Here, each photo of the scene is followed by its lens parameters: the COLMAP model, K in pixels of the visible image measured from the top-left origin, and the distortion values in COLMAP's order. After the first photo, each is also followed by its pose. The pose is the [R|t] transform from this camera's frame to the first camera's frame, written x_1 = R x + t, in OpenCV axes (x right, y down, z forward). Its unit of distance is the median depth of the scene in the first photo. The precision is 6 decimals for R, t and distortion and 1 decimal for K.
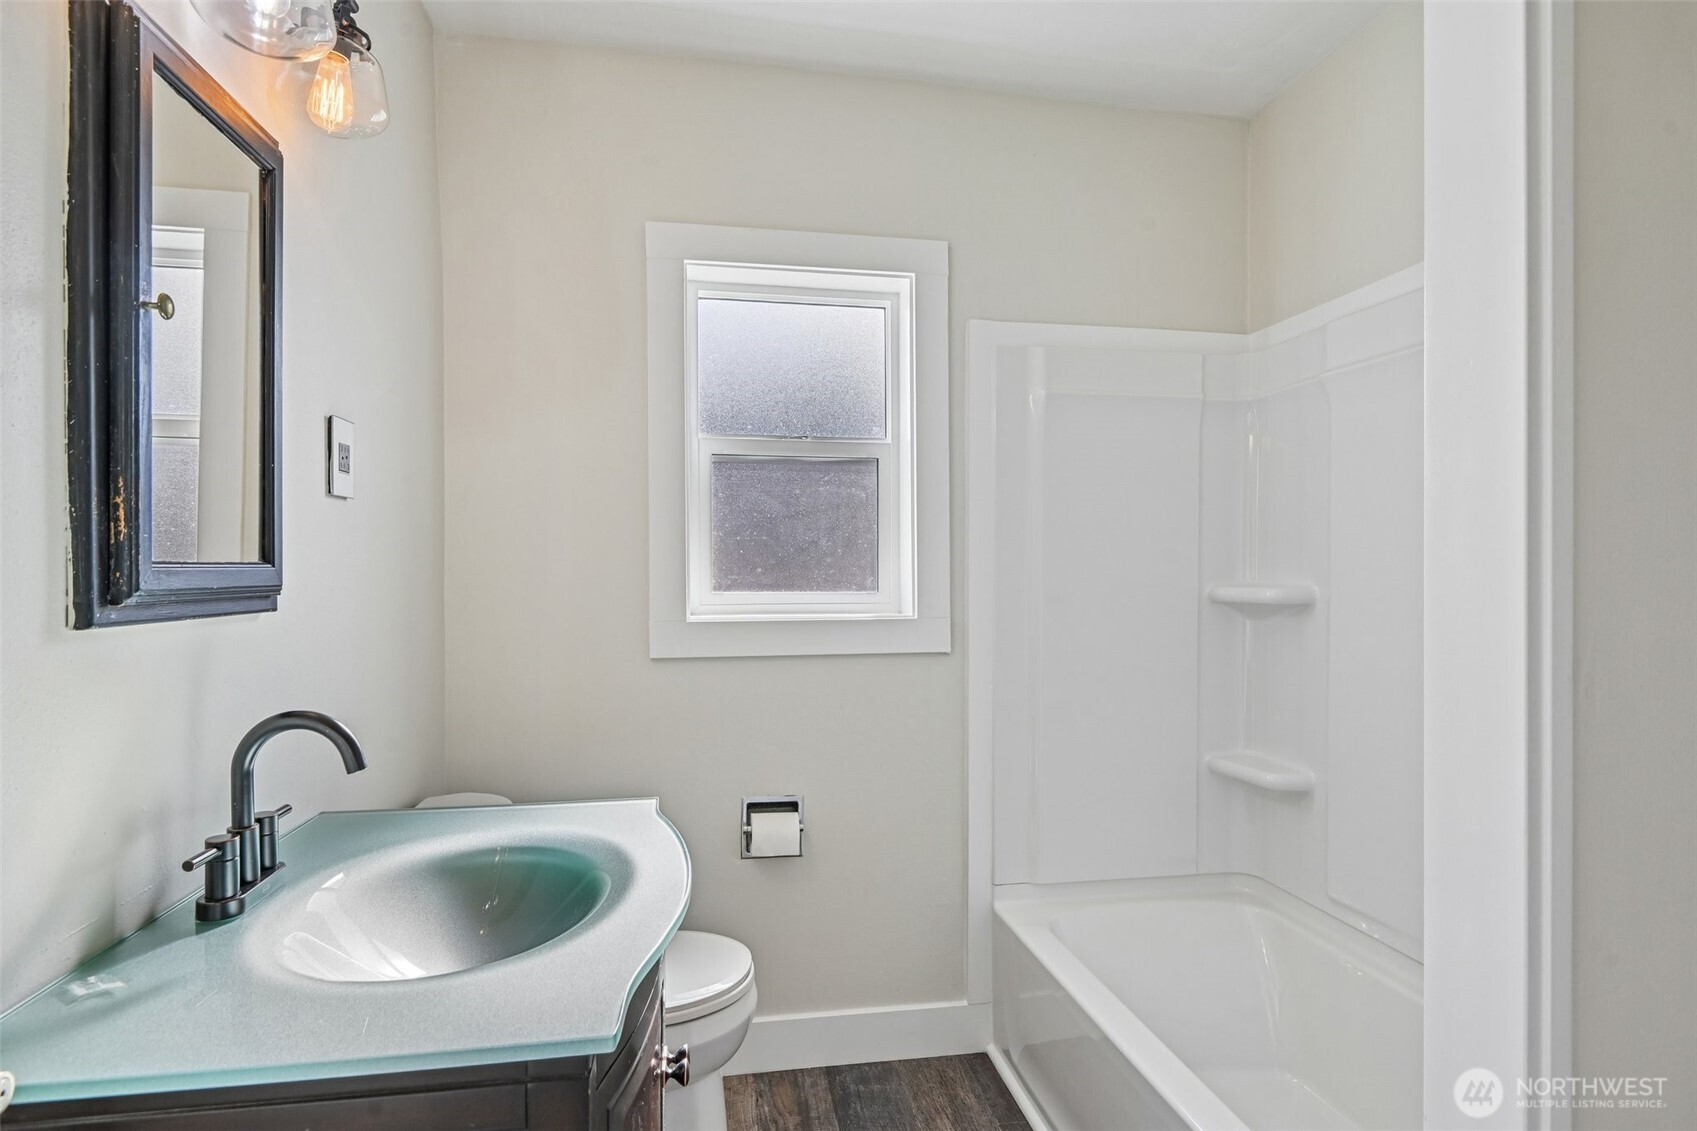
lens RADIAL K [[925.7, 0, 848.5], [0, 925.7, 565.5], [0, 0, 1]] dist [0.002297, -0.002398]
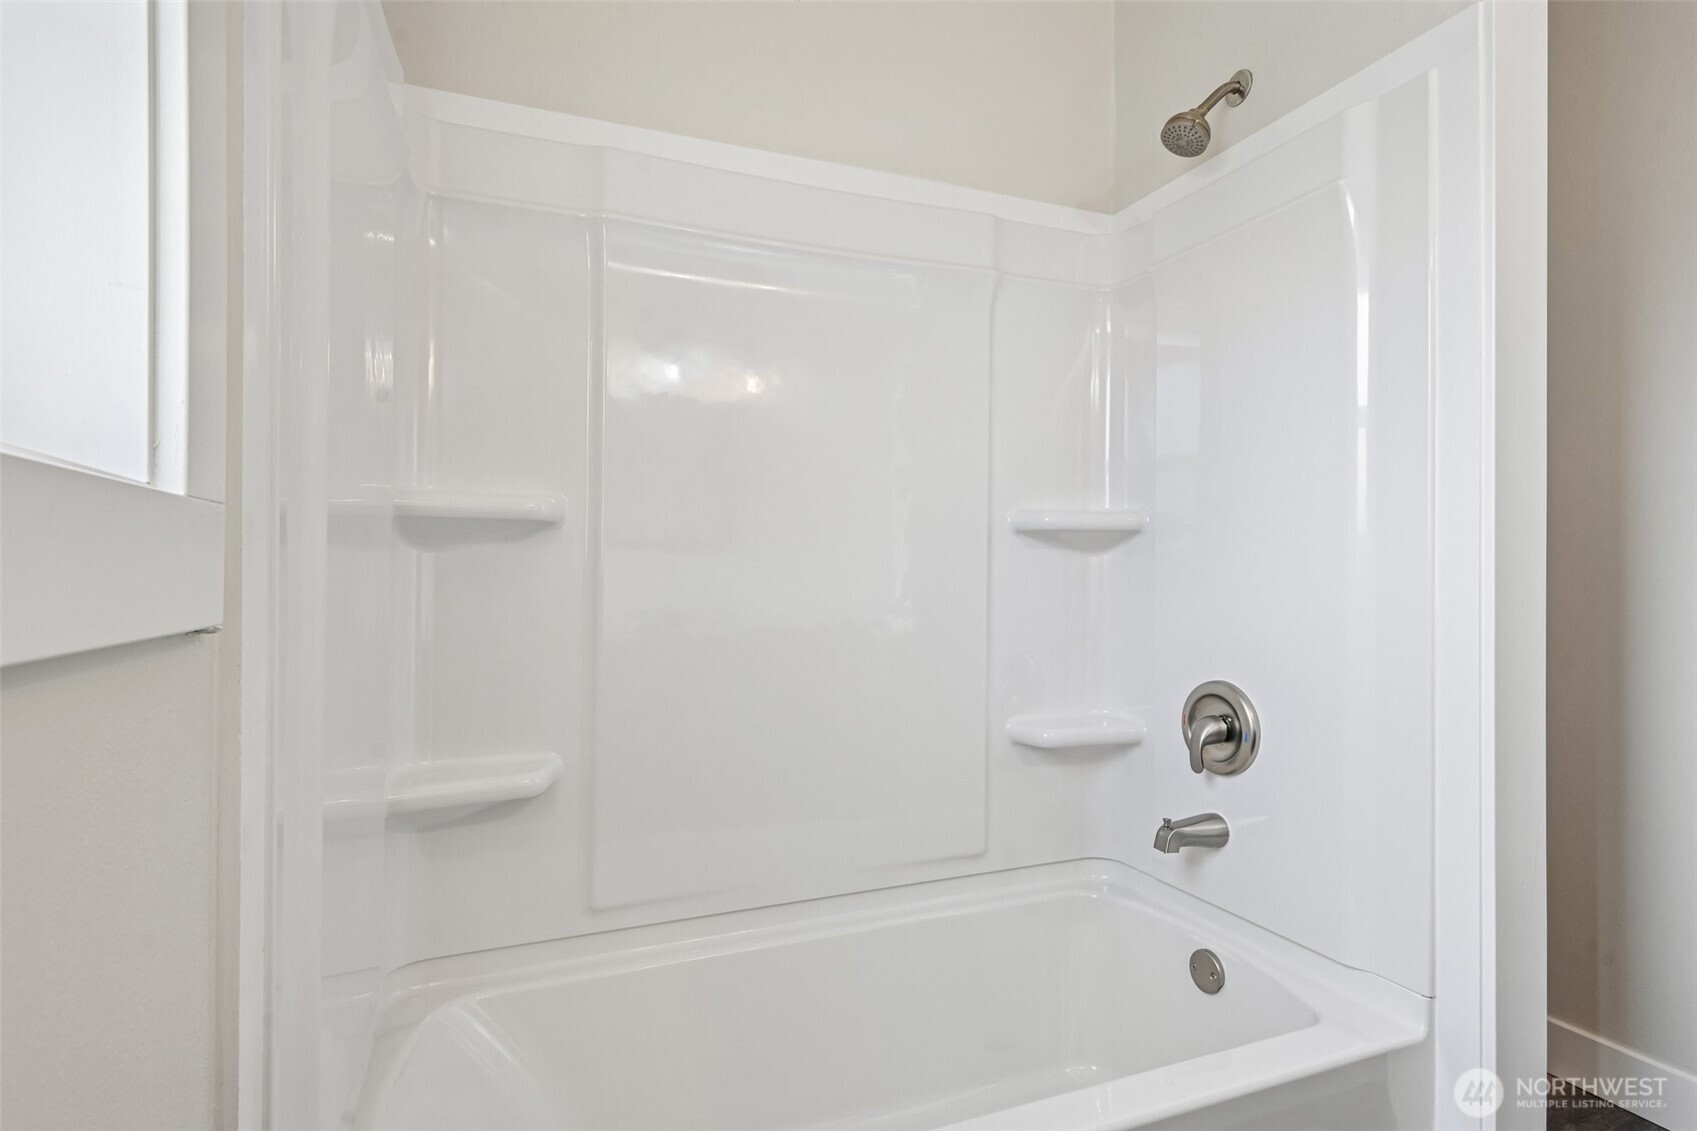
lens RADIAL K [[862.8, 0, 848.5], [0, 862.8, 565.5], [0, 0, 1]] dist [-0.000258, -0.000034]
pose [[-0.213227, 0.009016, 0.976961, -0.222975], [-0.003987, 0.999941, -0.010098, 0.086963], [-0.976995, -0.006048, -0.213178, 0.985721]]
